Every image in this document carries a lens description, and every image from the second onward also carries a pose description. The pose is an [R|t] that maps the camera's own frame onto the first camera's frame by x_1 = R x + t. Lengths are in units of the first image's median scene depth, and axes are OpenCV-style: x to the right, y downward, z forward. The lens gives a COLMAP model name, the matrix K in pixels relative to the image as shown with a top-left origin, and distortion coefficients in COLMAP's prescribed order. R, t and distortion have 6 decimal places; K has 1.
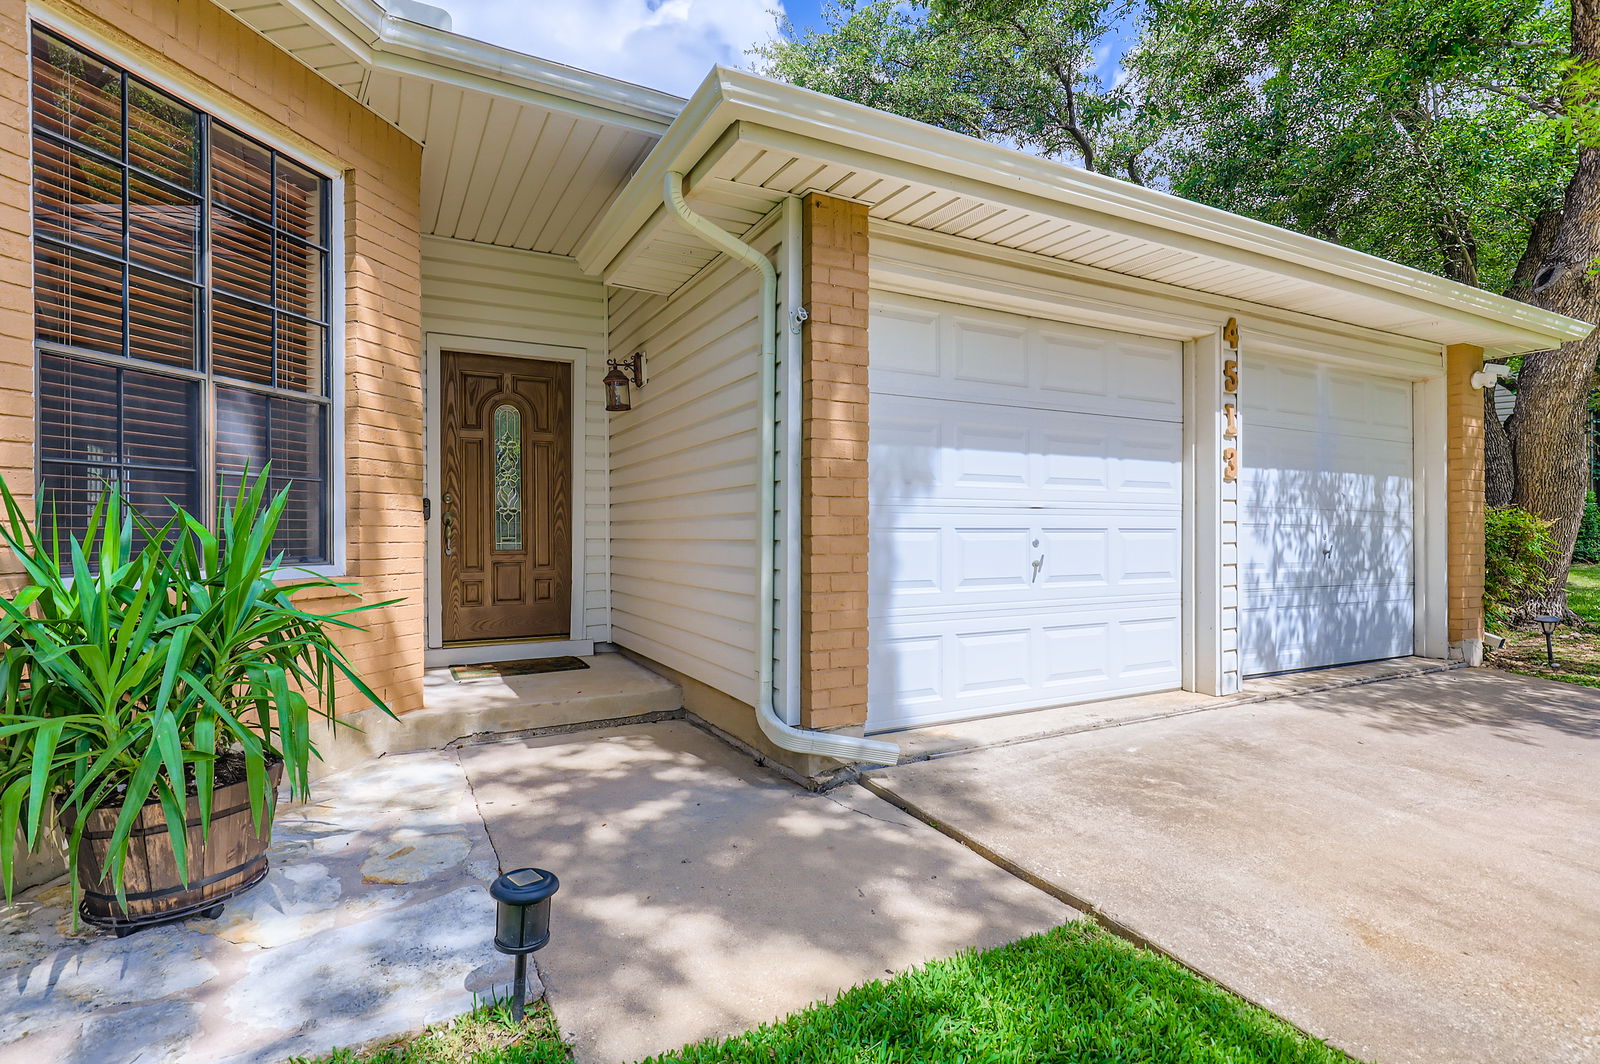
lens RADIAL K [[803.9, 0, 800.0], [0, 803.9, 532.0], [0, 0, 1]] dist [0.001671, 0.000161]
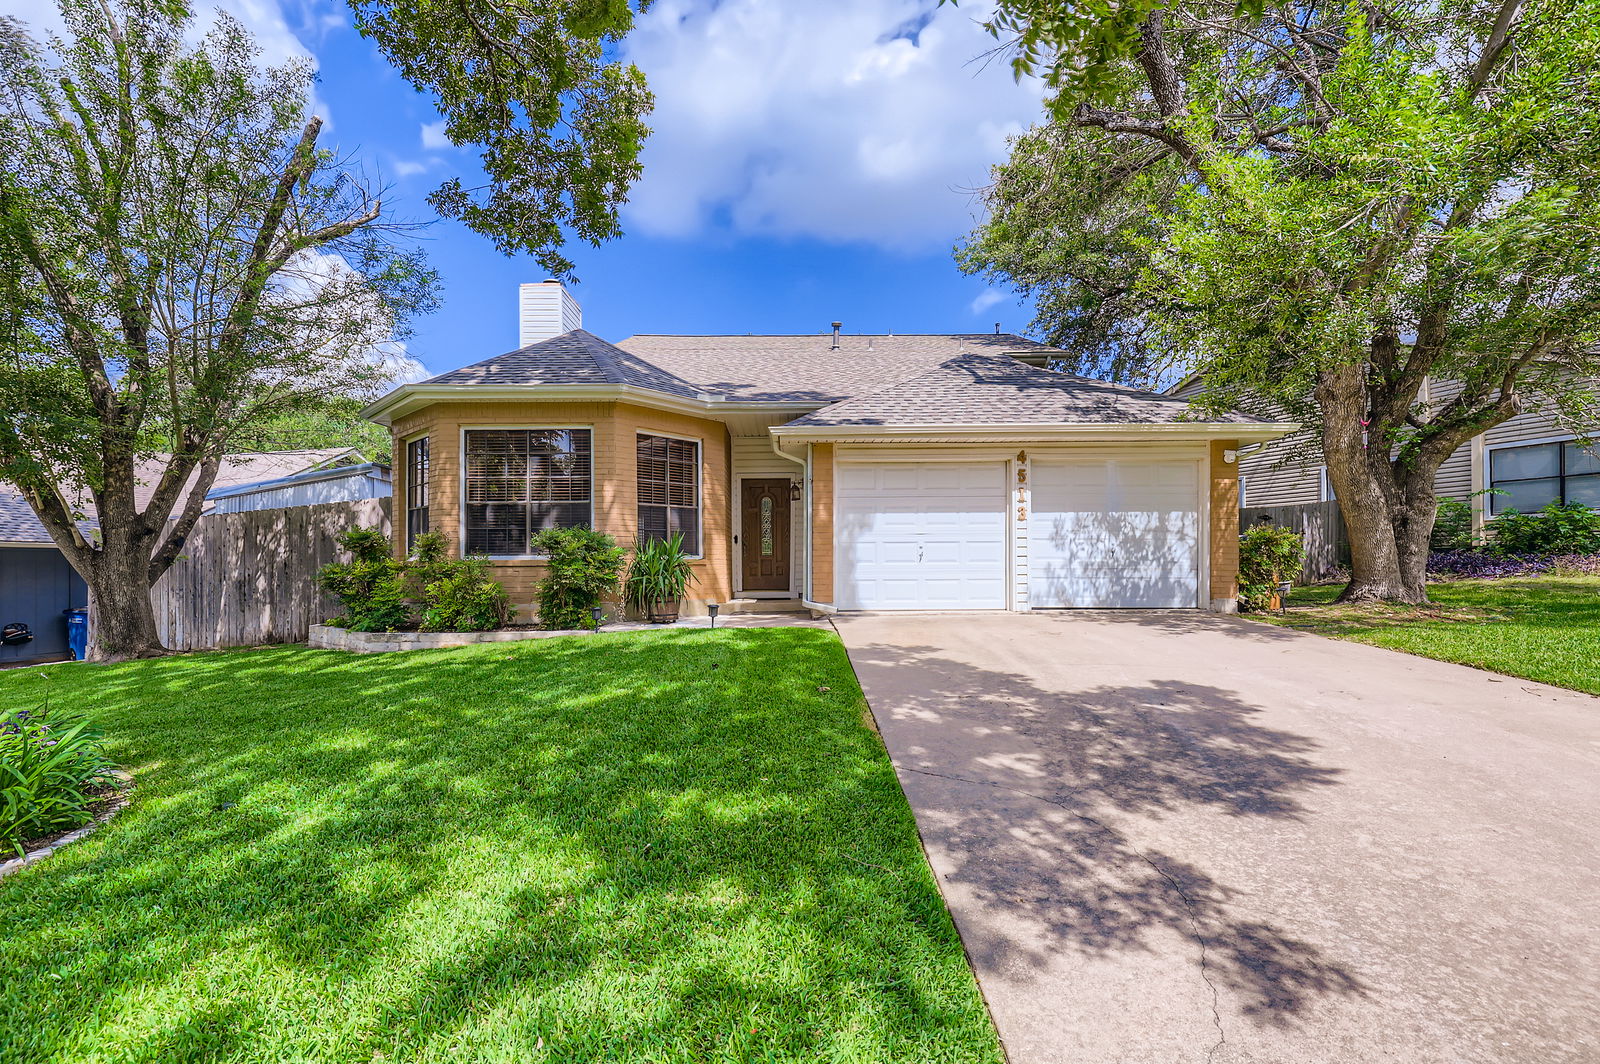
lens RADIAL K [[714.7, 0, 796.8], [0, 714.7, 543.8], [0, 0, 1]] dist [0.000917, 0.000059]
pose [[0.888934, -0.017917, -0.457684, 0.906707], [0.008591, 0.999711, -0.022451, 0.046826], [0.457954, 0.016026, 0.888831, -1.160700]]
